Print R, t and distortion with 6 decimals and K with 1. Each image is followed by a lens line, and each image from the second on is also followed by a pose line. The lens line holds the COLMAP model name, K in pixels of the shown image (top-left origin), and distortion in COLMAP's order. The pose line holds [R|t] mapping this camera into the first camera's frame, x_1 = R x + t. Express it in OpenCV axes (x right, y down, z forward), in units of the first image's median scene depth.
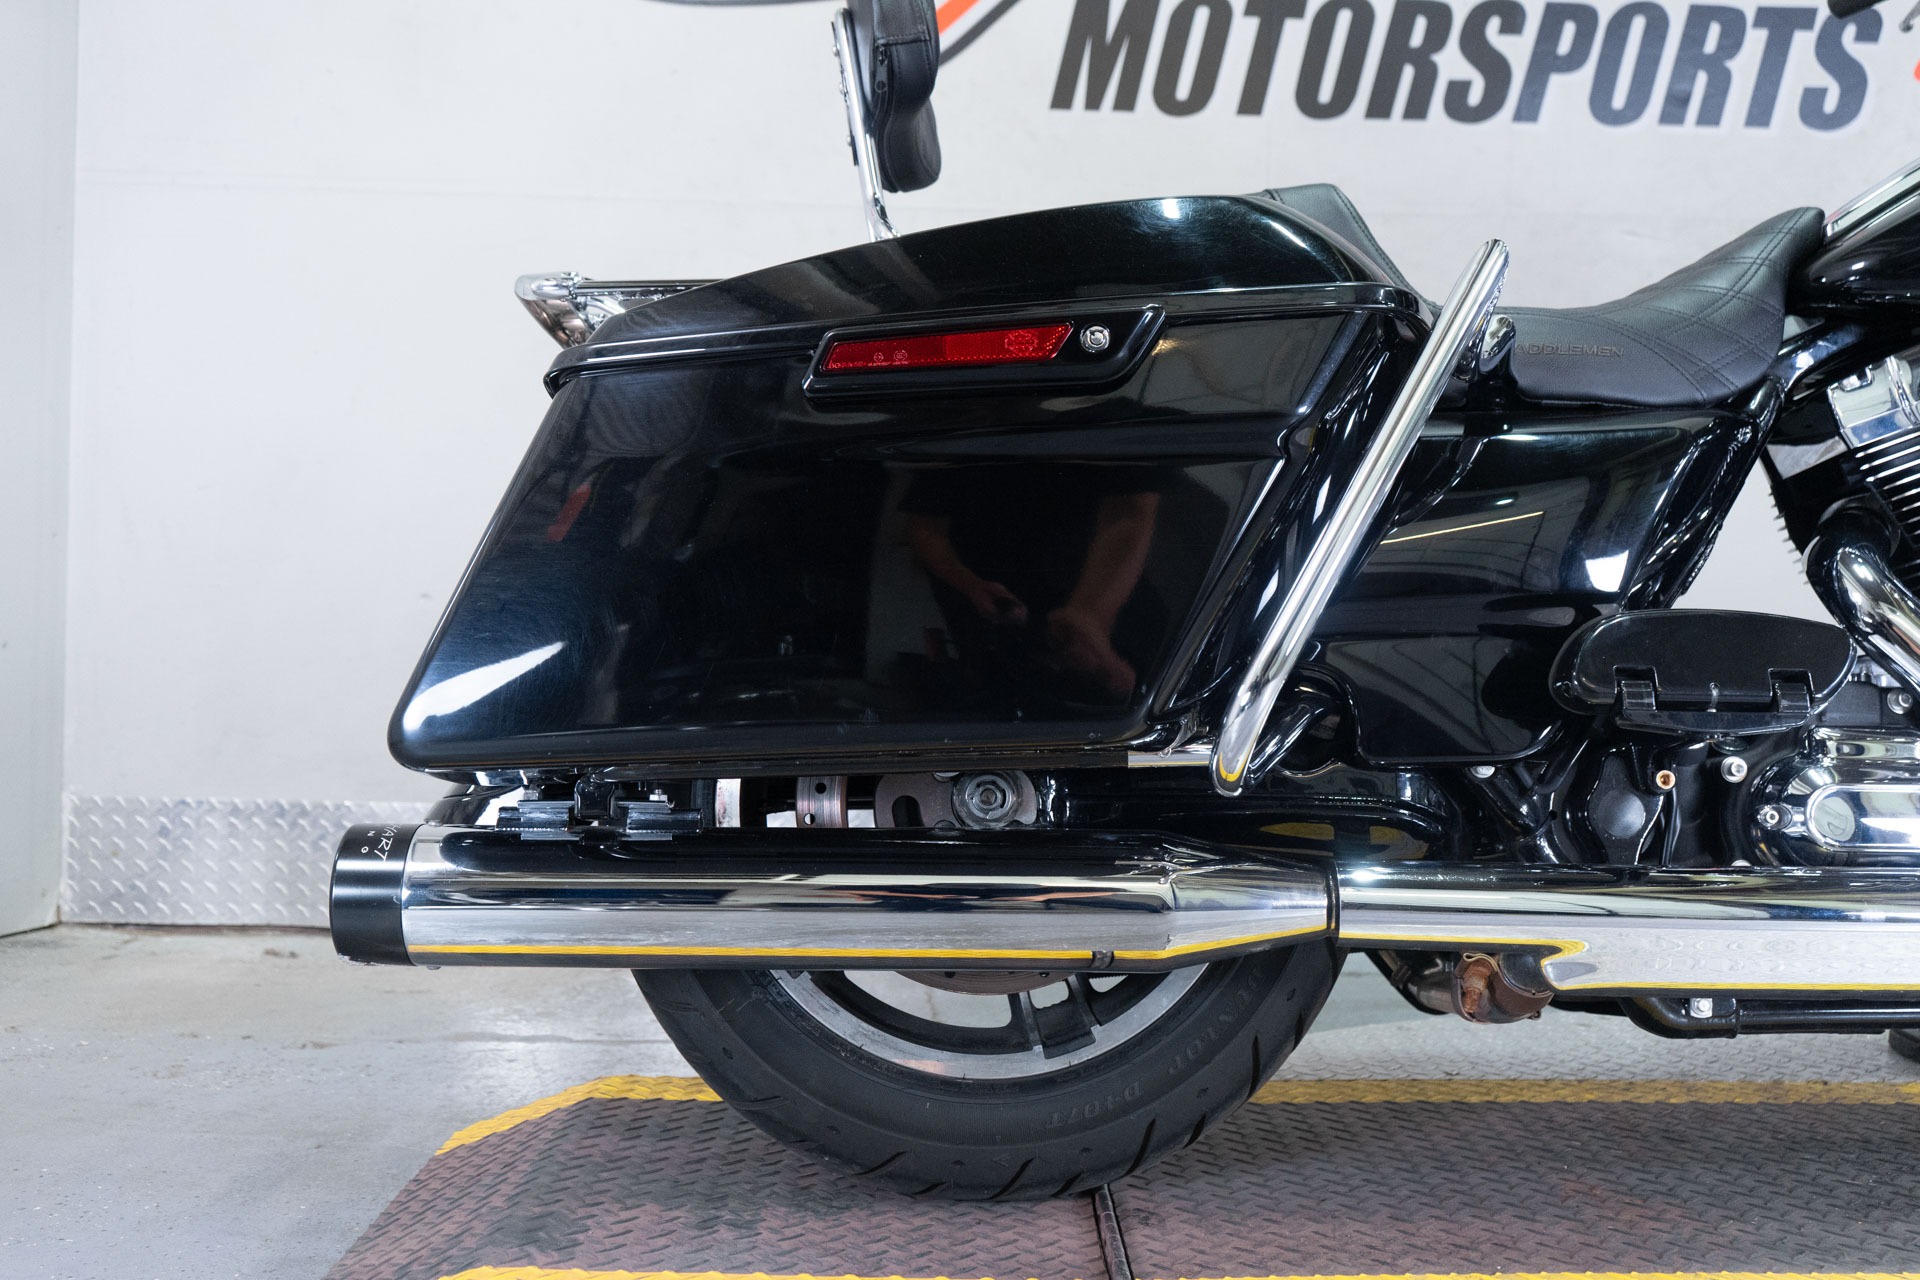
lens RADIAL K [[1943.4, 0, 950.0], [0, 1943.4, 626.7], [0, 0, 1]] dist [0.011203, 0.000000]
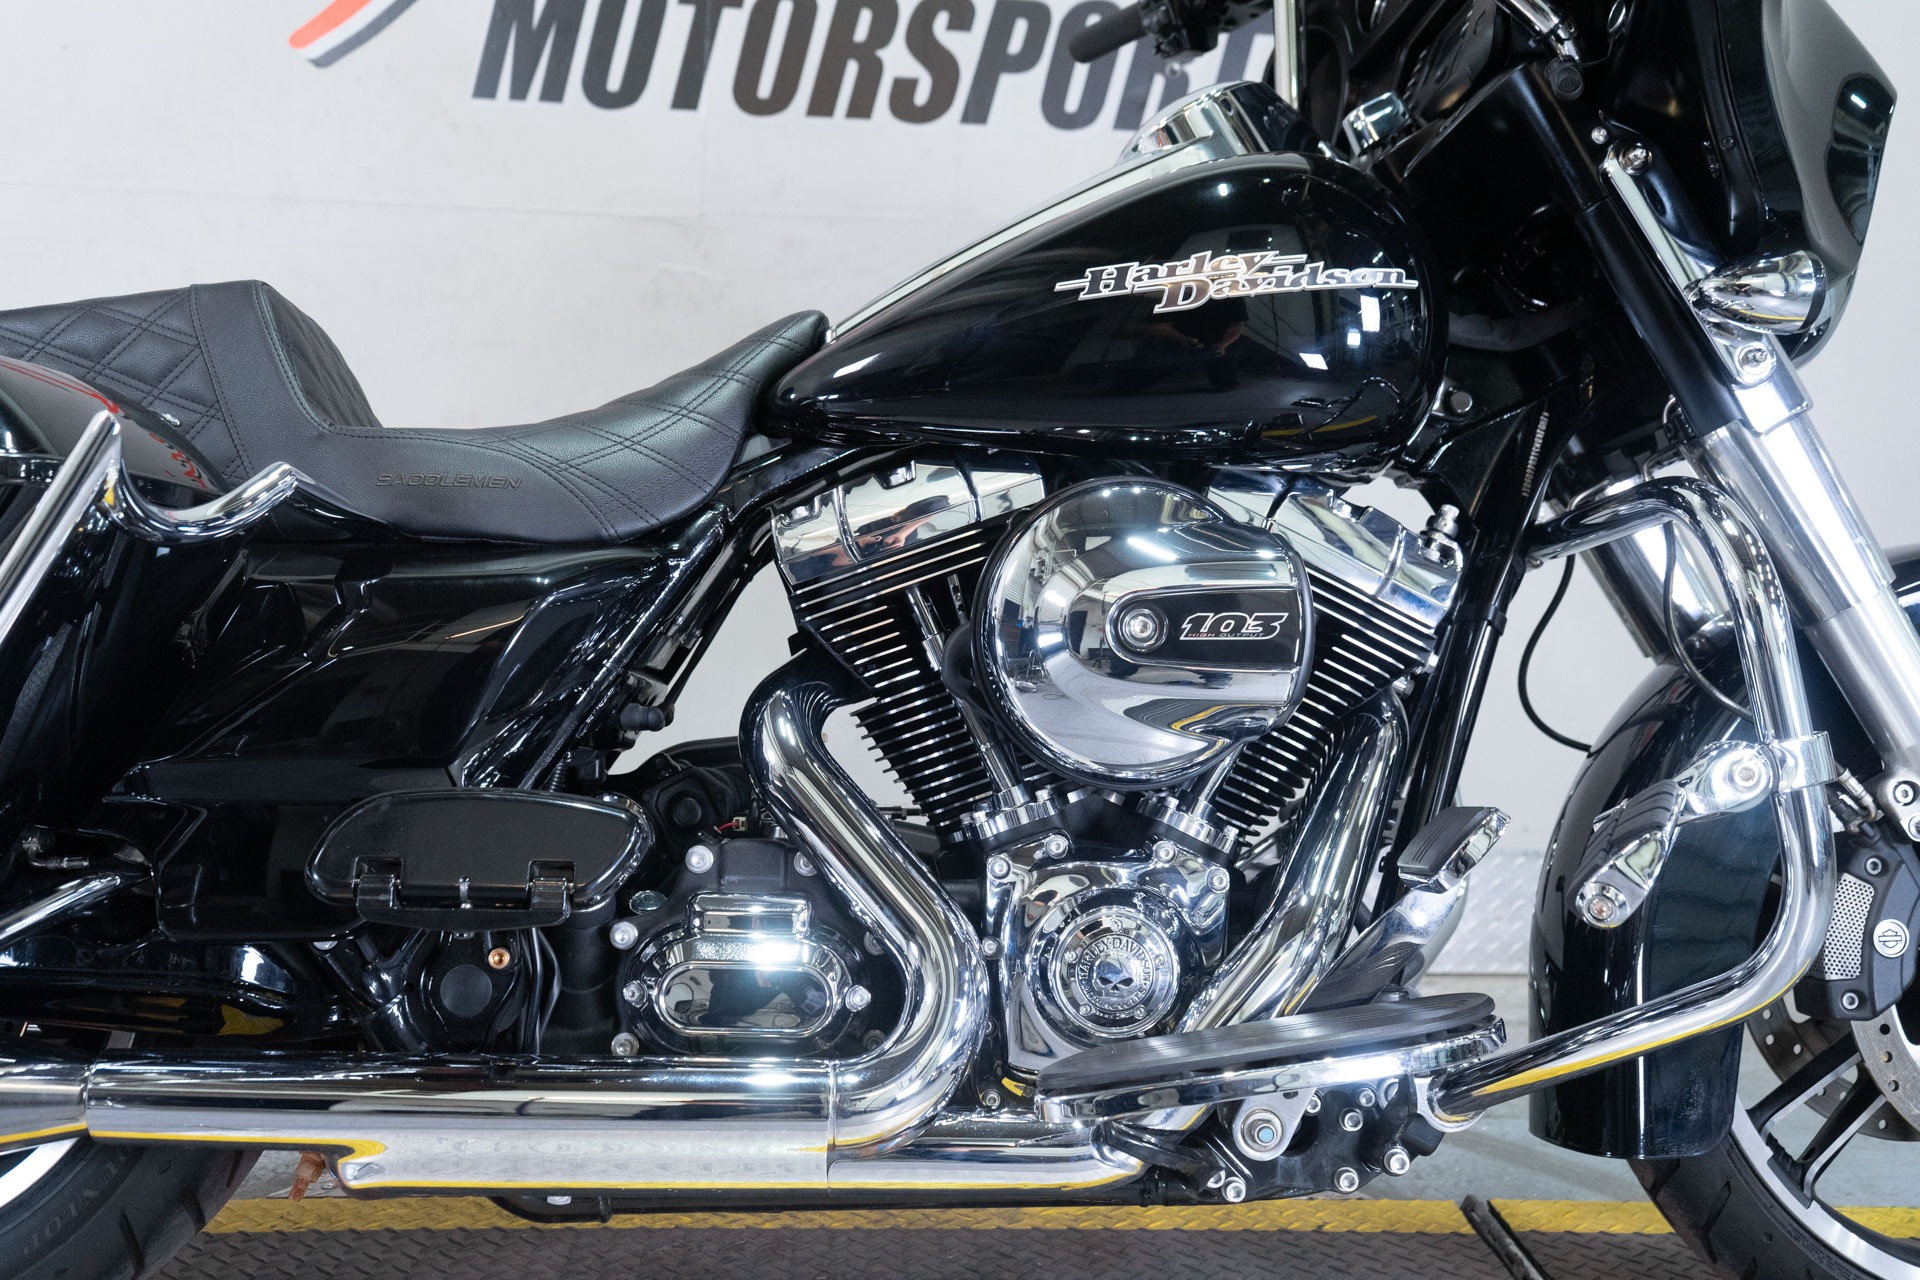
lens RADIAL K [[1943.4, 0, 960.4], [0, 1943.4, 642.0], [0, 0, 1]] dist [0.011203, 0.000000]
pose [[0.998927, 0.010776, 0.045044, 0.248596], [-0.013283, 0.998357, 0.055739, -0.058096], [-0.044370, -0.056278, 0.997429, 0.031303]]
